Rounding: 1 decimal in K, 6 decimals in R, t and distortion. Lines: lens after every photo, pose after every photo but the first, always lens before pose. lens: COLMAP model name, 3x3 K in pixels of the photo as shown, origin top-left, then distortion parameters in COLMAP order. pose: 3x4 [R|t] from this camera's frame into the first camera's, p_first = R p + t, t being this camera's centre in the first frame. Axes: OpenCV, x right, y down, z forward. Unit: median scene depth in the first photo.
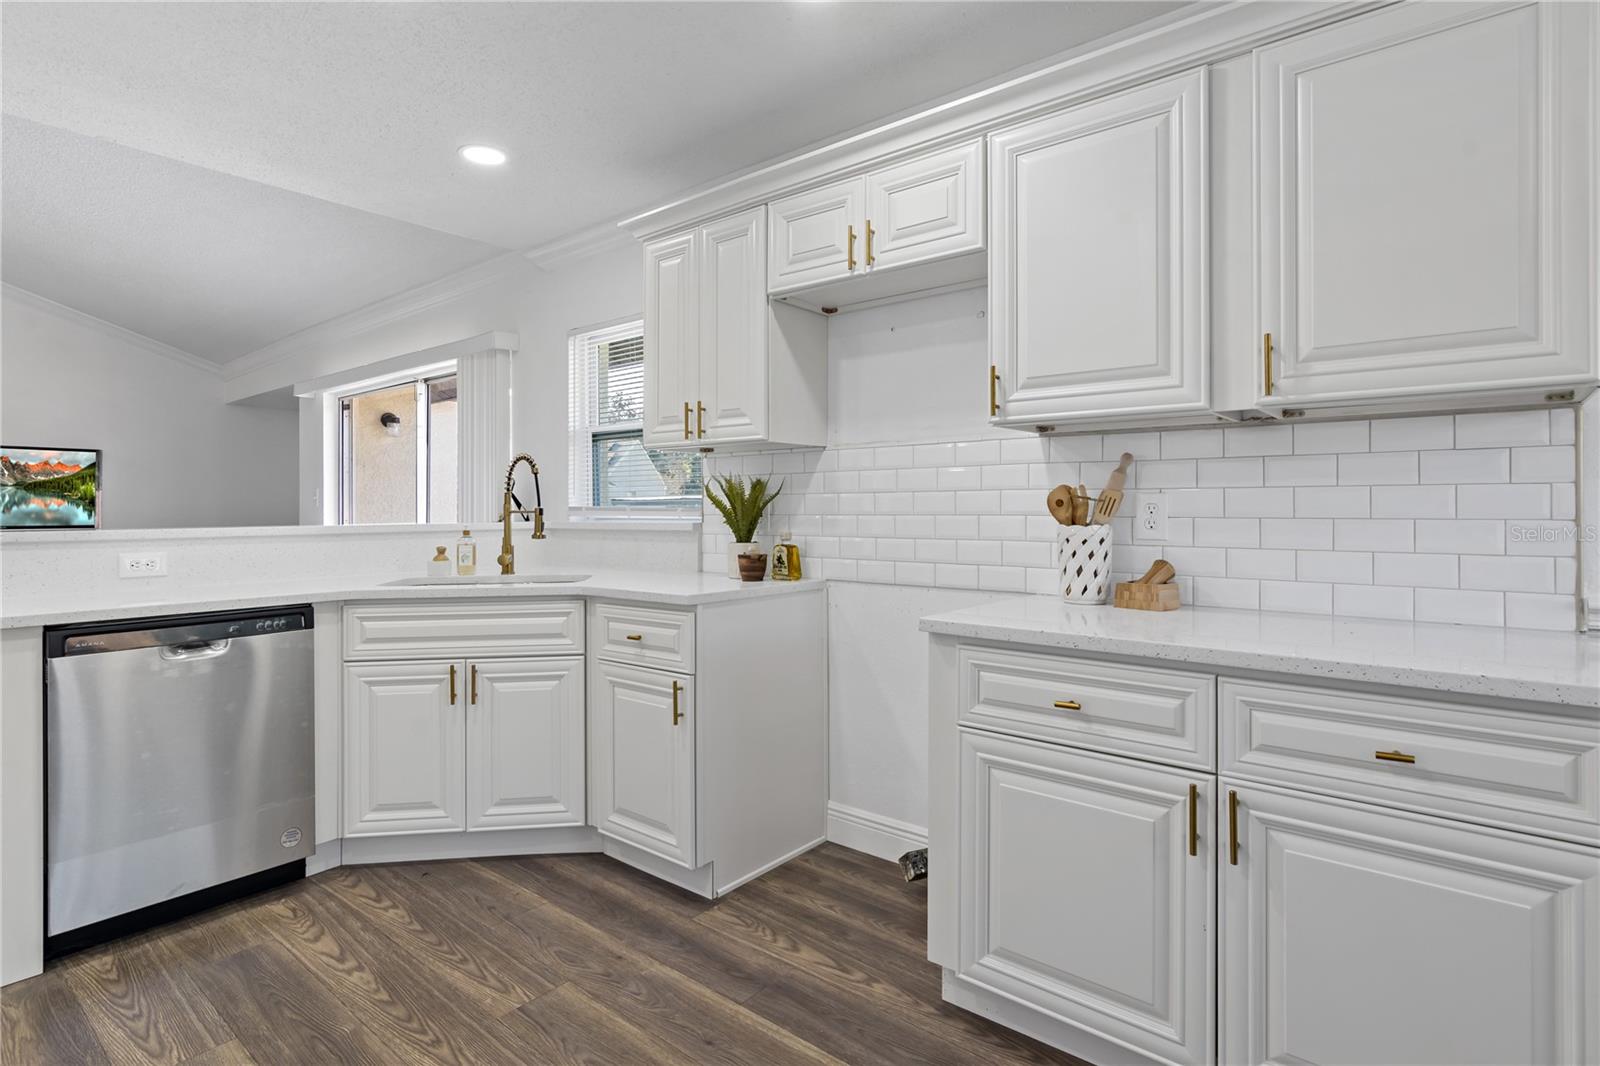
lens RADIAL K [[795.4, 0, 840.7], [0, 795.4, 491.1], [0, 0, 1]] dist [-0.002555, 0.002717]
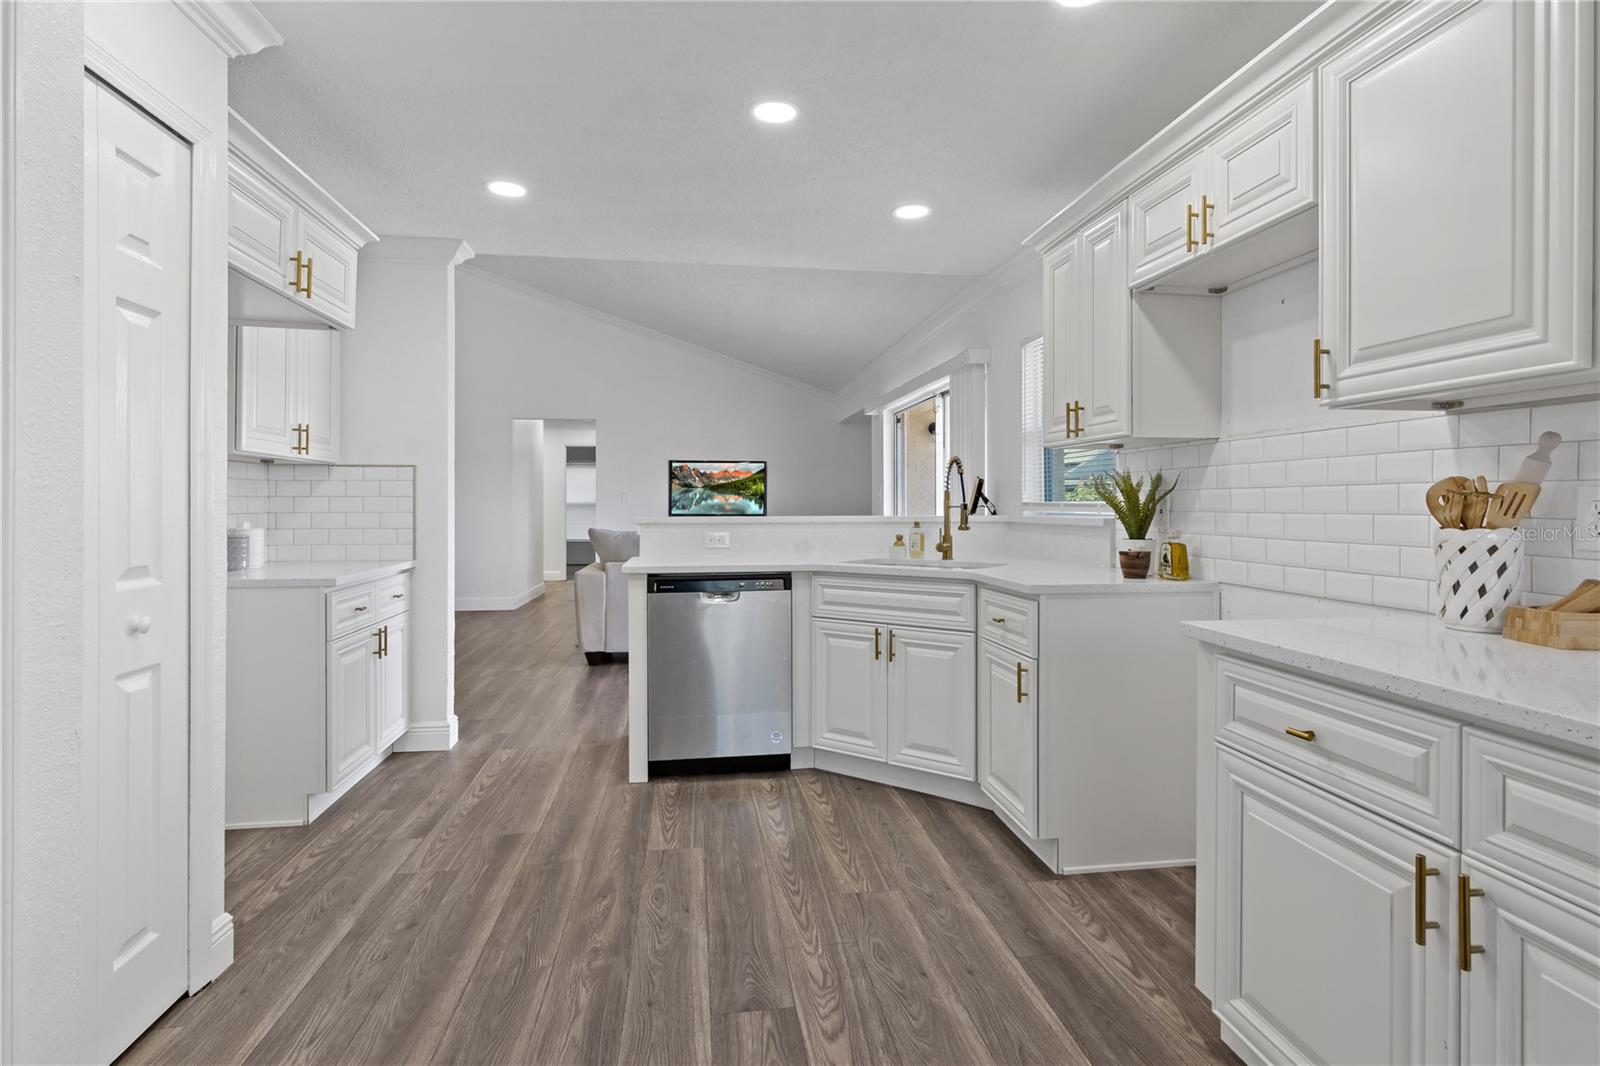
lens RADIAL K [[795.4, 0, 824.4], [0, 795.4, 488.1], [0, 0, 1]] dist [-0.002555, 0.002717]
pose [[0.746977, -0.008656, -0.664794, 0.296690], [0.010300, 0.999946, -0.001447, -0.001614], [0.664771, -0.005767, 0.747025, 0.007208]]
